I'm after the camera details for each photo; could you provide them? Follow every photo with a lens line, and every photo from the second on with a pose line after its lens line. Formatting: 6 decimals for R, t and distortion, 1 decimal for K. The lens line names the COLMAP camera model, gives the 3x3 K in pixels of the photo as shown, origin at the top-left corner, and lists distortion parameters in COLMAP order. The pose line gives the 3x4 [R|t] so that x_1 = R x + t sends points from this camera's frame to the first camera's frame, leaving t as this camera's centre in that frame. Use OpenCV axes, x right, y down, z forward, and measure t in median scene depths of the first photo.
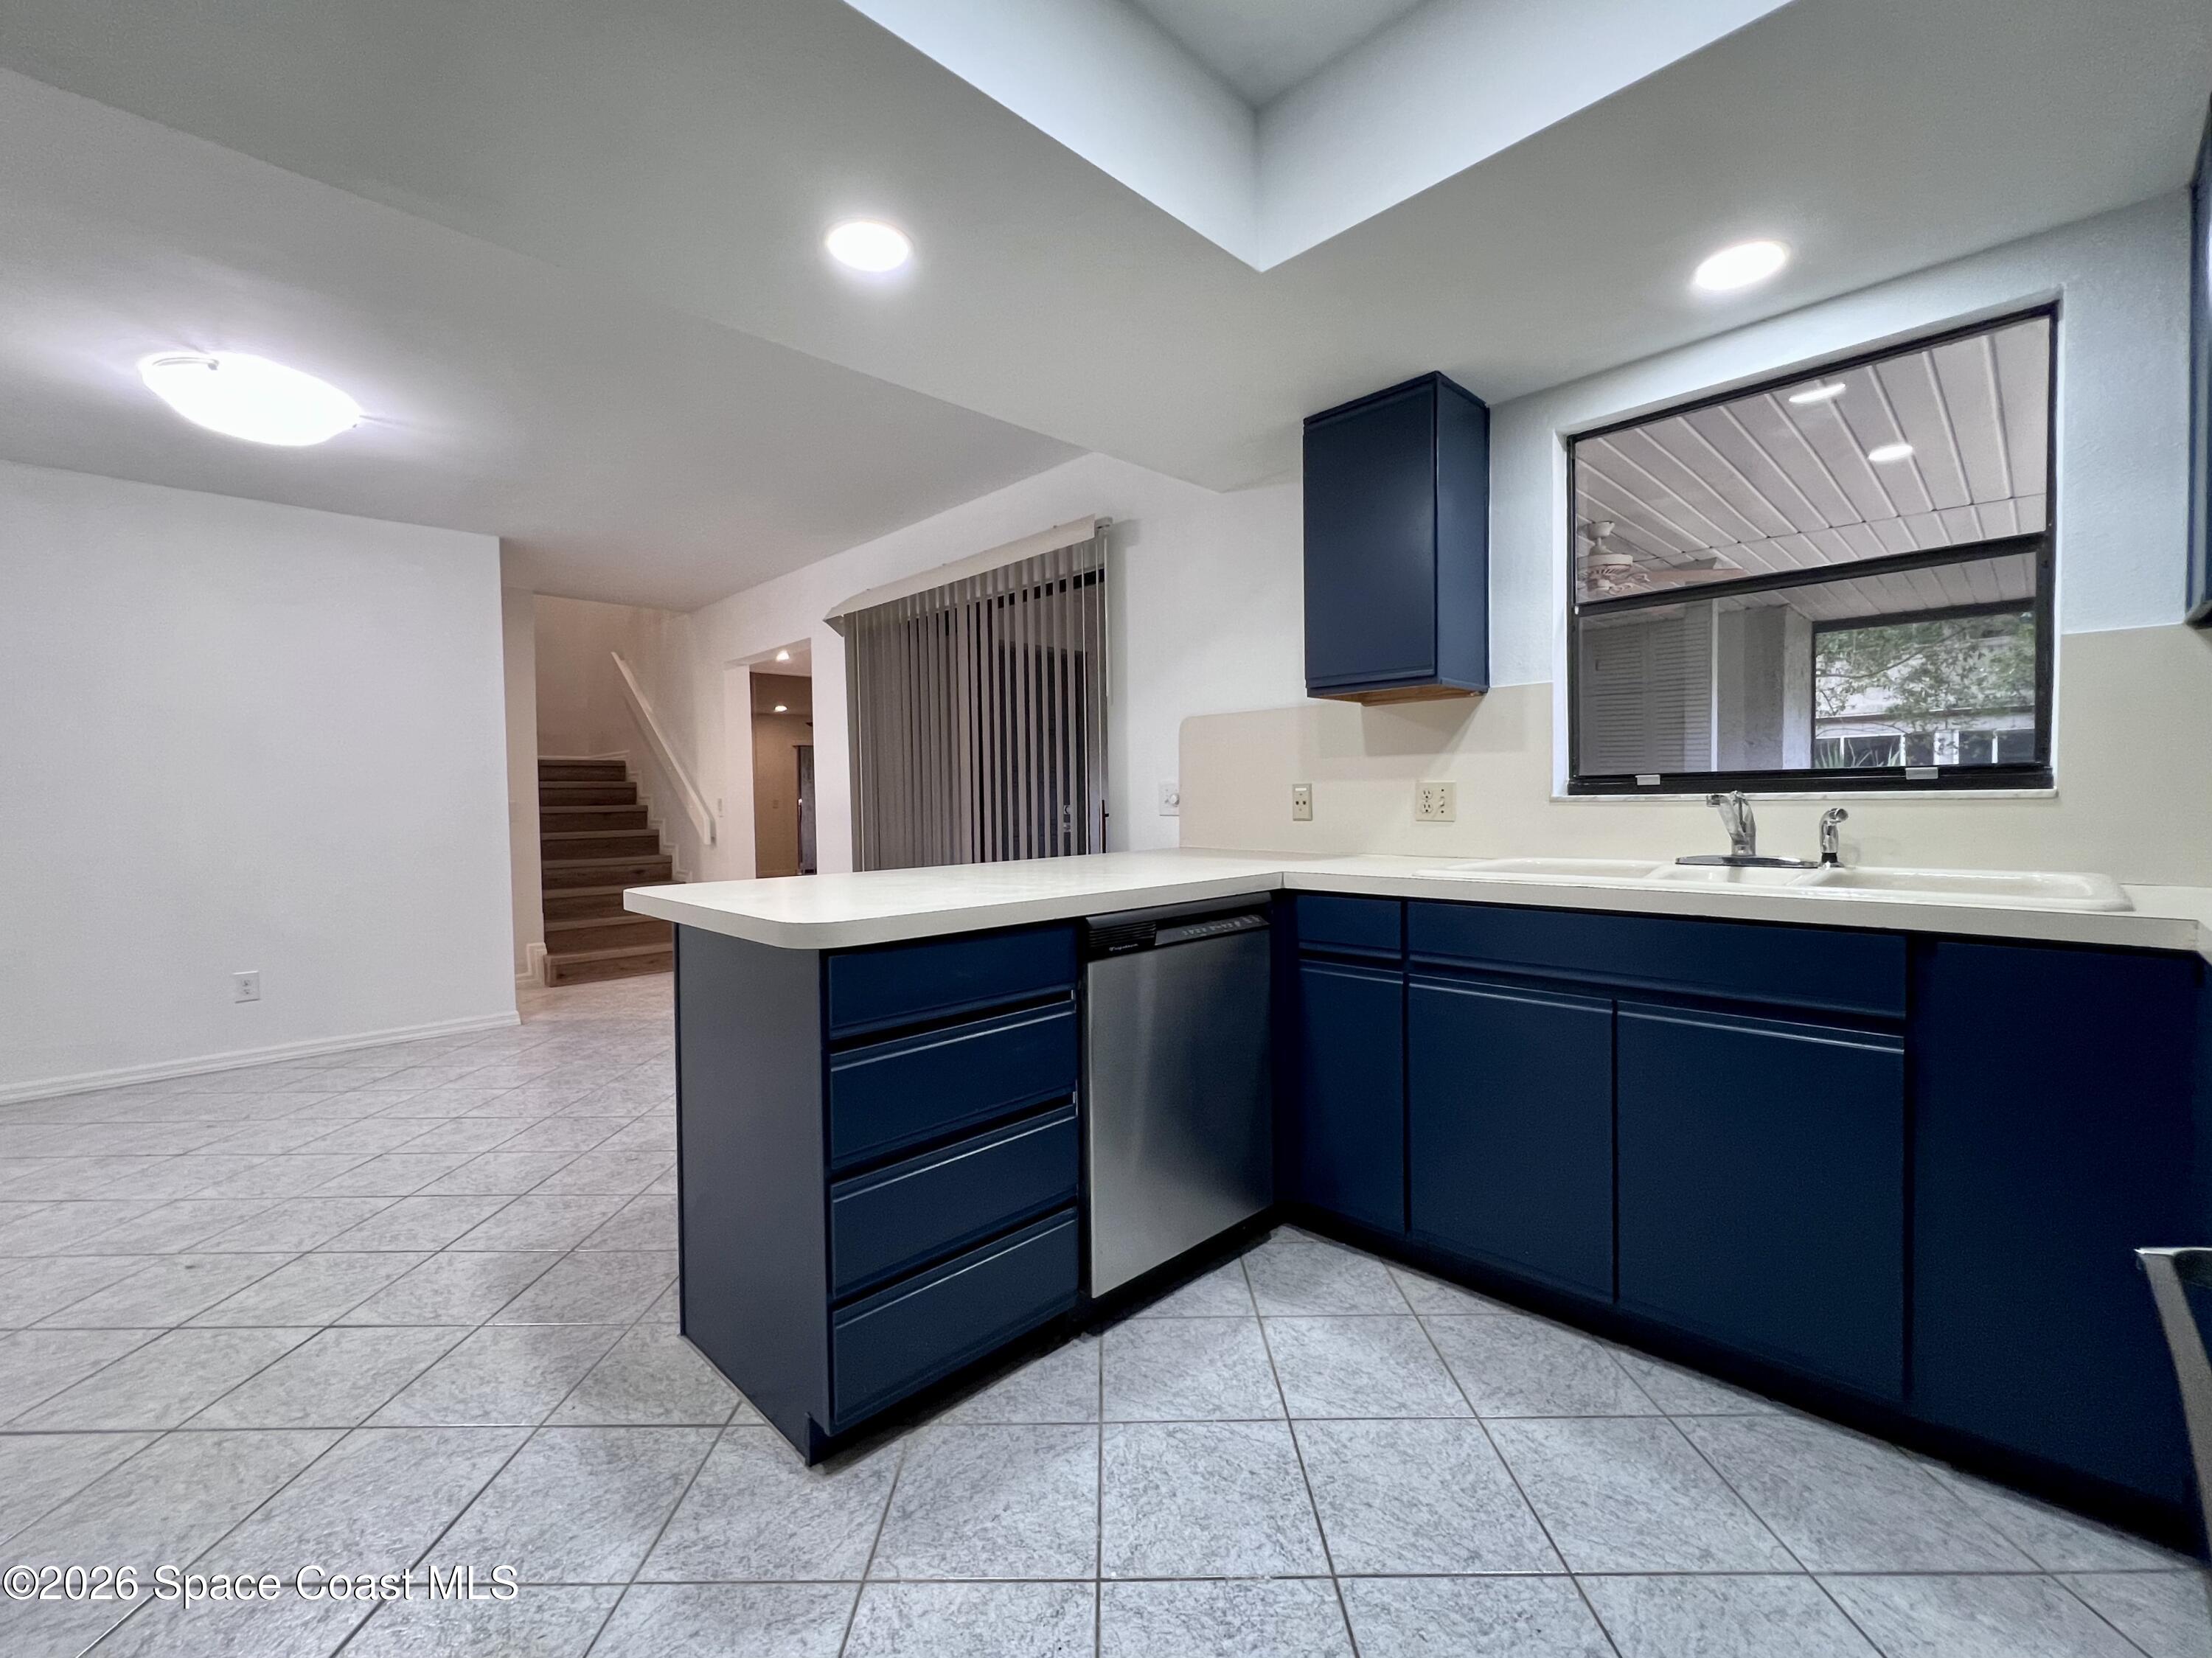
lens RADIAL K [[912.5, 0, 1103.7], [0, 912.5, 818.6], [0, 0, 1]] dist [0.008896, 0.000814]
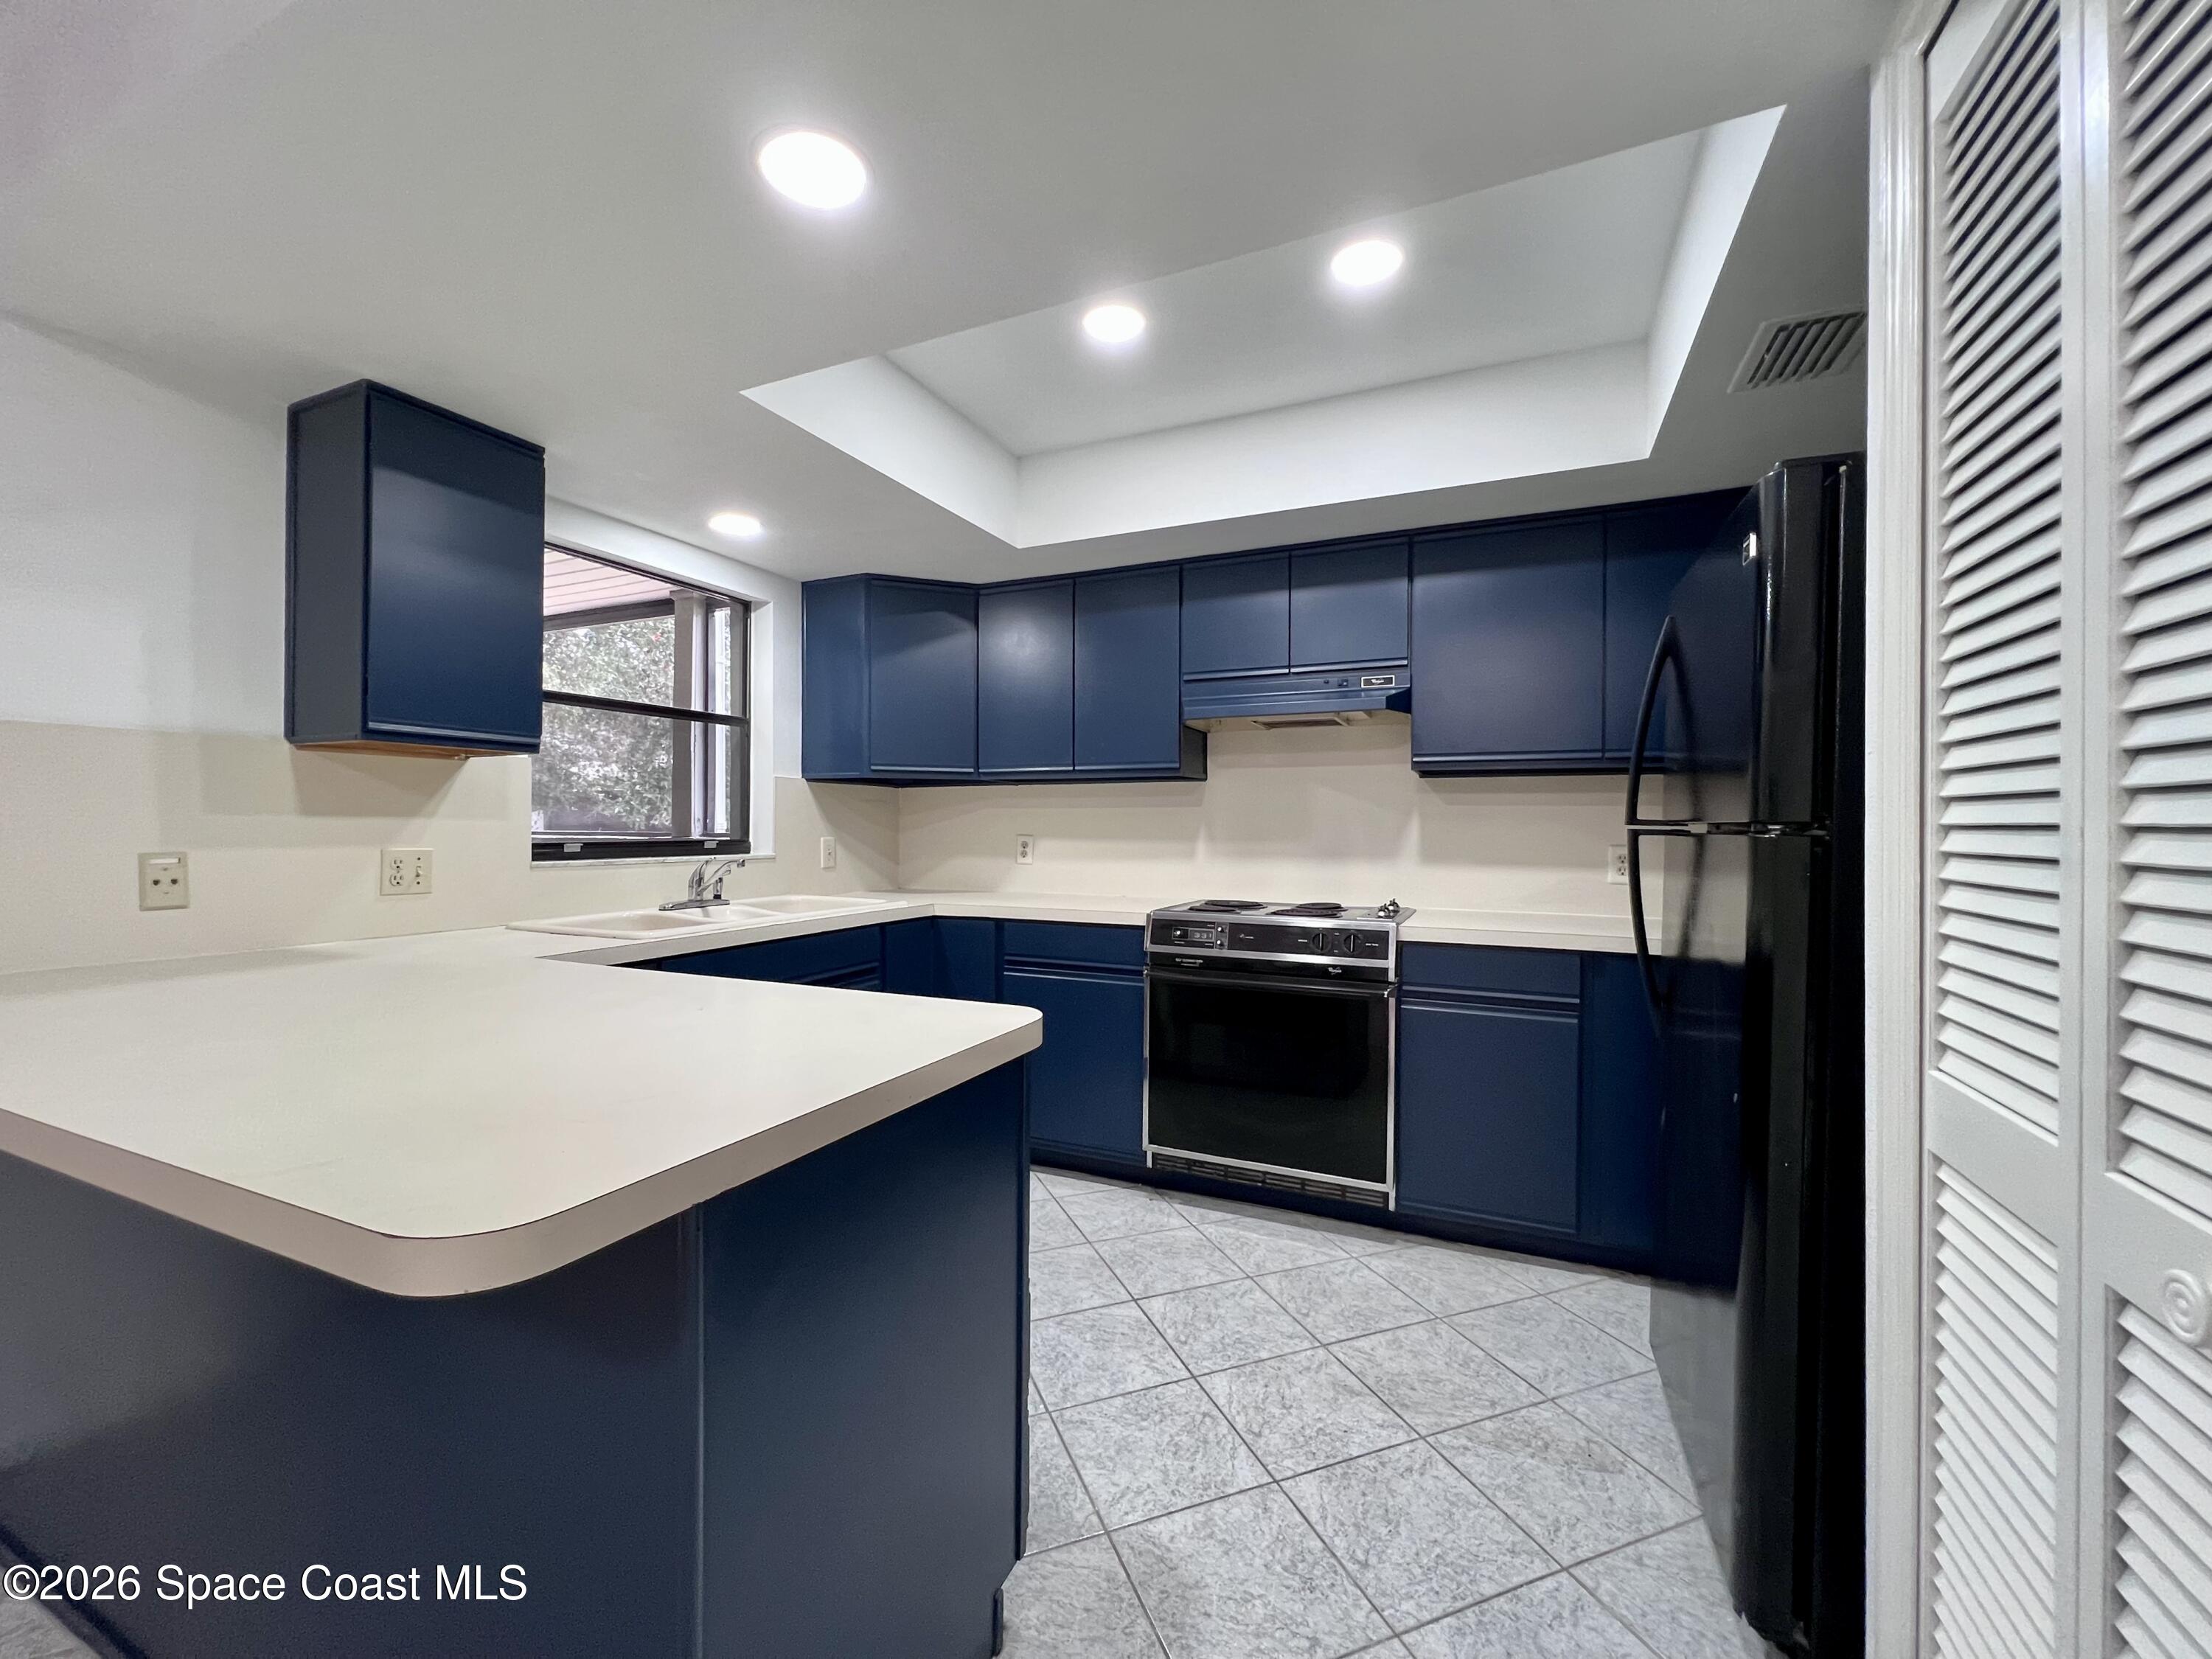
lens RADIAL K [[912.5, 0, 1089.2], [0, 912.5, 830.5], [0, 0, 1]] dist [0.008896, 0.000814]
pose [[-0.353073, 0.016598, 0.935448, -1.075327], [0.030193, 0.999524, -0.006339, -0.052310], [-0.935108, 0.026006, -0.353406, 1.108445]]
